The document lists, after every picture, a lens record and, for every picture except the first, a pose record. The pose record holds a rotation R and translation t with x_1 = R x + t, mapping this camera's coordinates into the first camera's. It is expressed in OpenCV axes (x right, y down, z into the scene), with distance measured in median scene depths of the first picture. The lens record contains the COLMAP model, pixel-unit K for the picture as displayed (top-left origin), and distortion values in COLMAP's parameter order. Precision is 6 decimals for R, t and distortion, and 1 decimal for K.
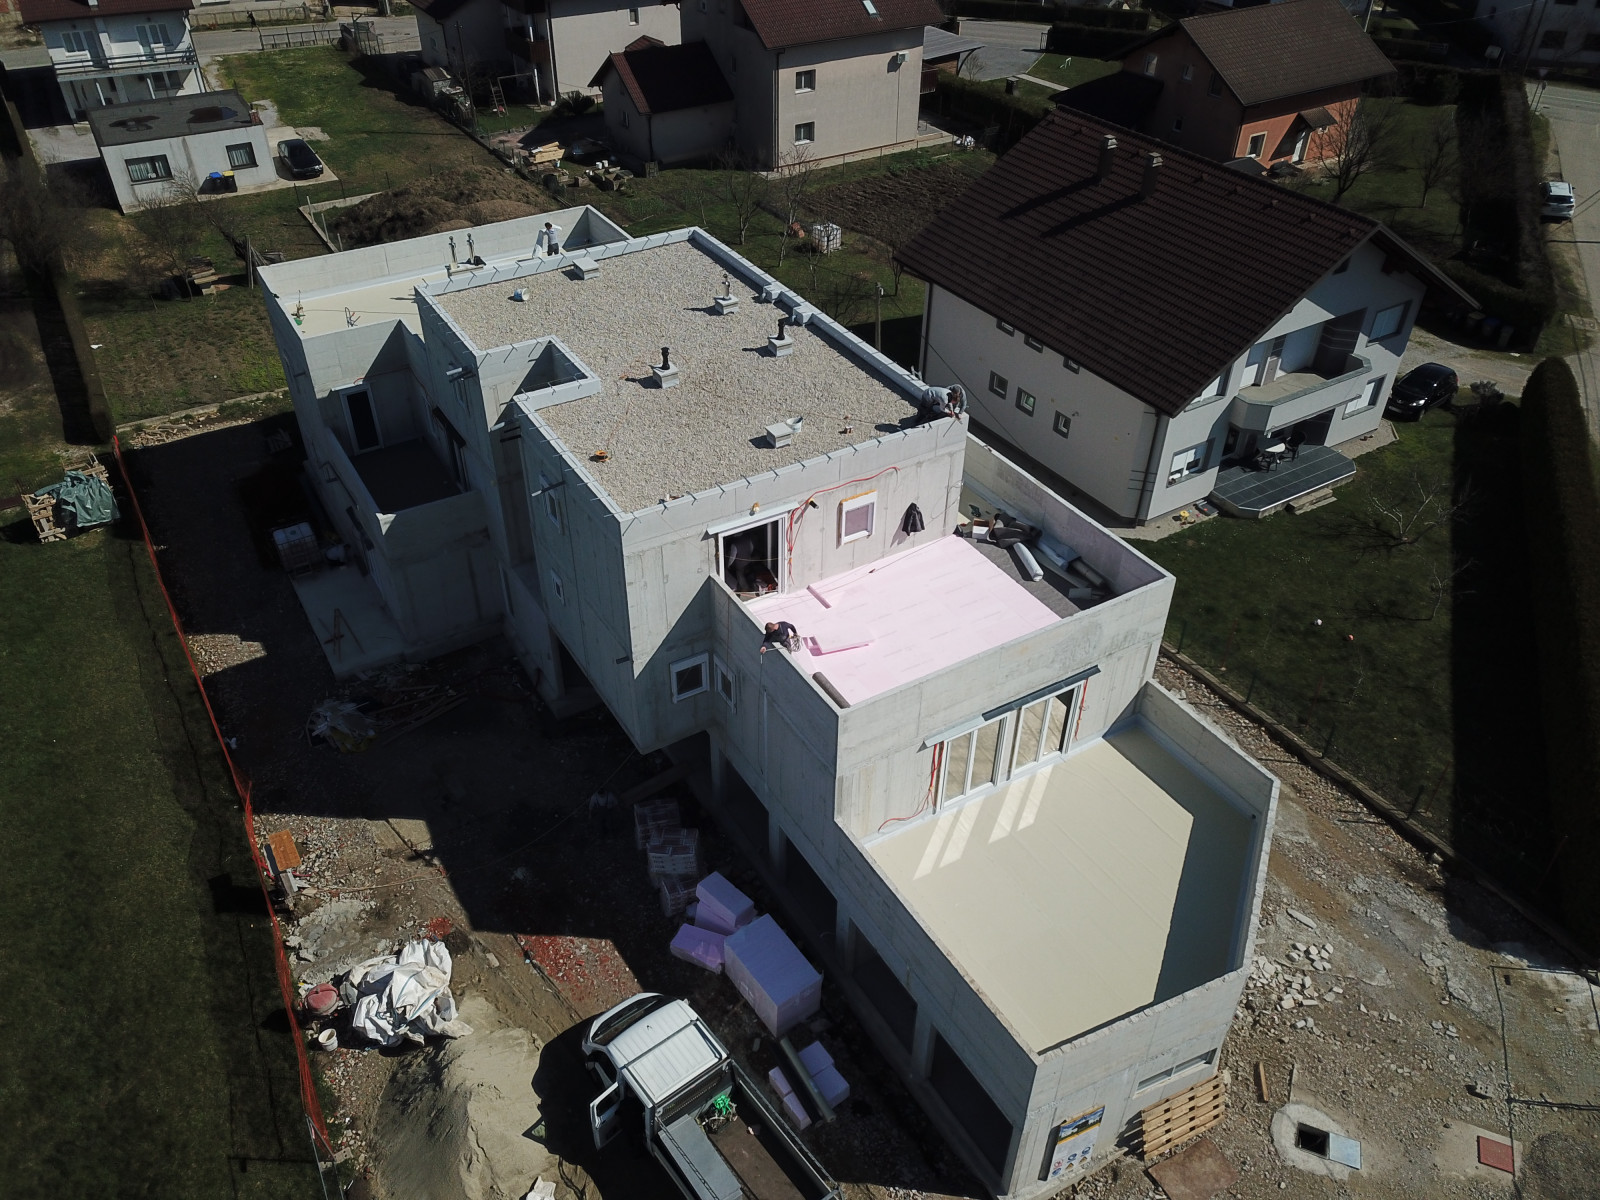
lens RADIAL K [[1223.4, 0, 774.5], [0, 1223.4, 606.7], [0, 0, 1]] dist [0.019320, -0.013670]
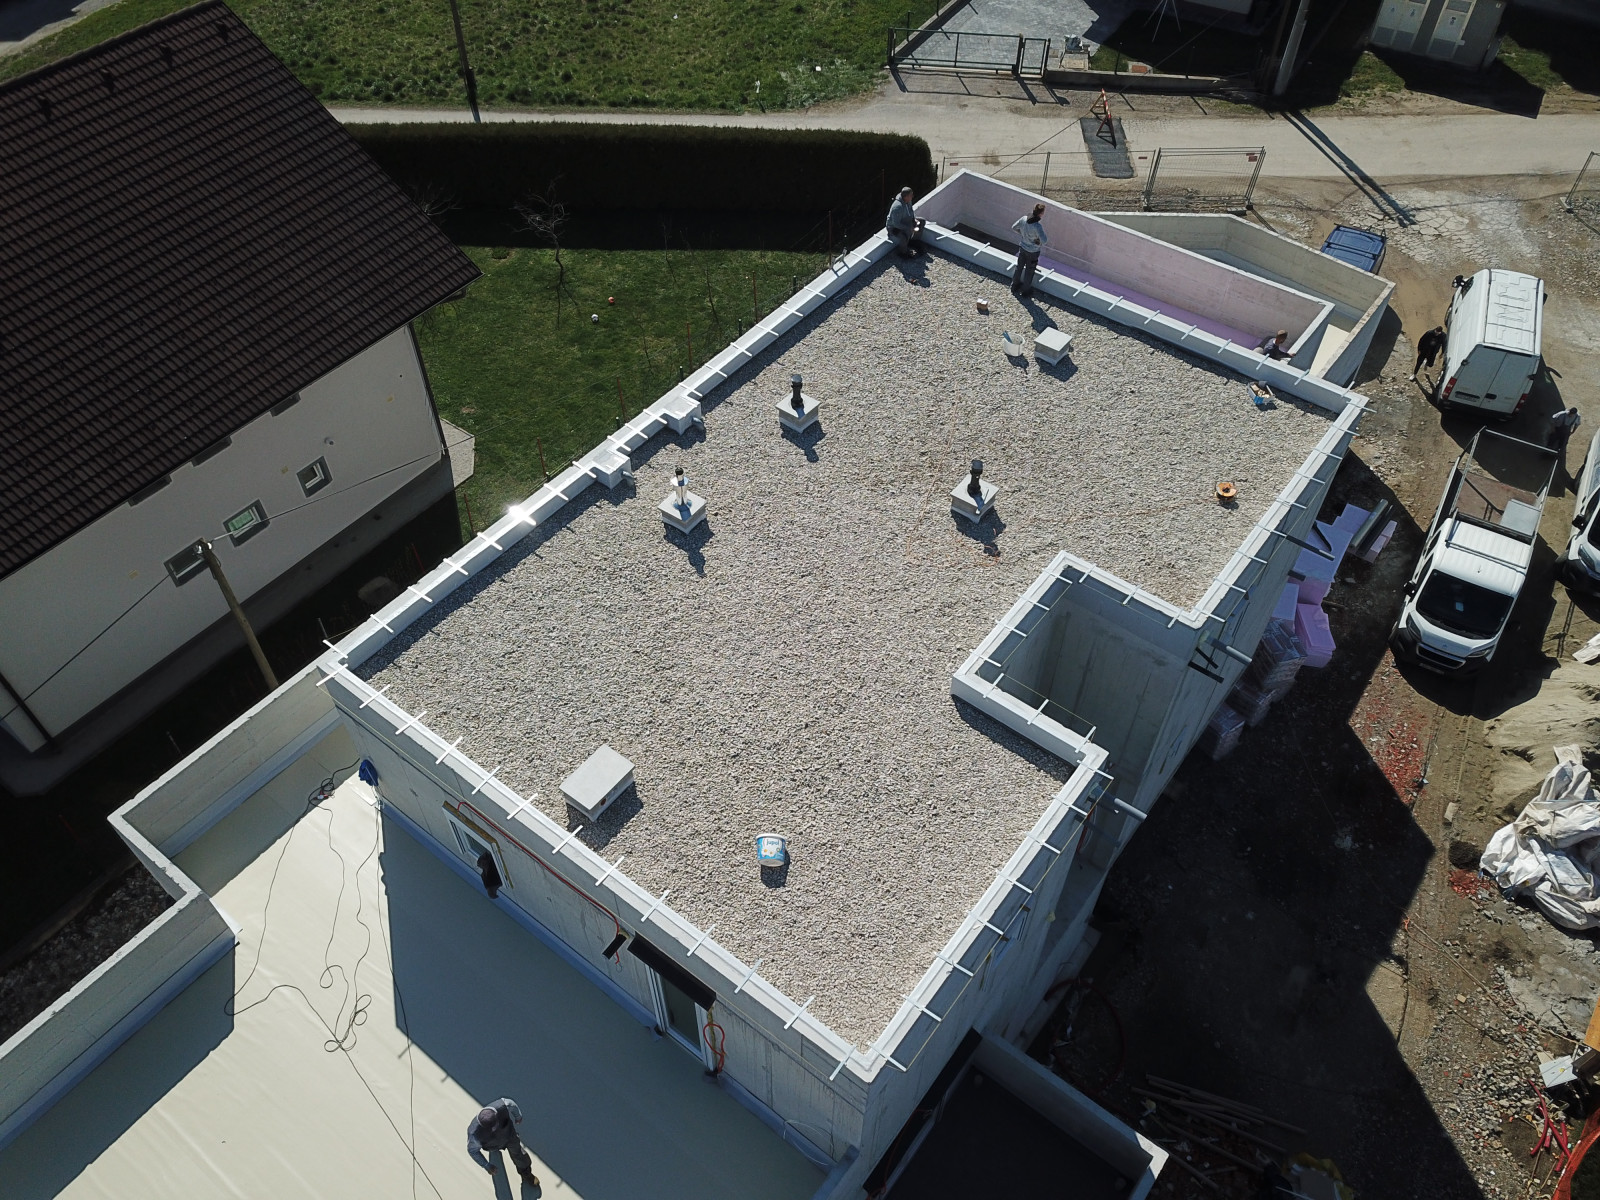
lens RADIAL K [[1223.4, 0, 795.4], [0, 1223.4, 604.0], [0, 0, 1]] dist [0.019320, -0.013670]
pose [[-0.371563, -0.699792, 0.610108, -0.337330], [0.571409, 0.345569, 0.744361, -0.491344], [-0.731733, 0.625199, 0.271467, 0.683563]]
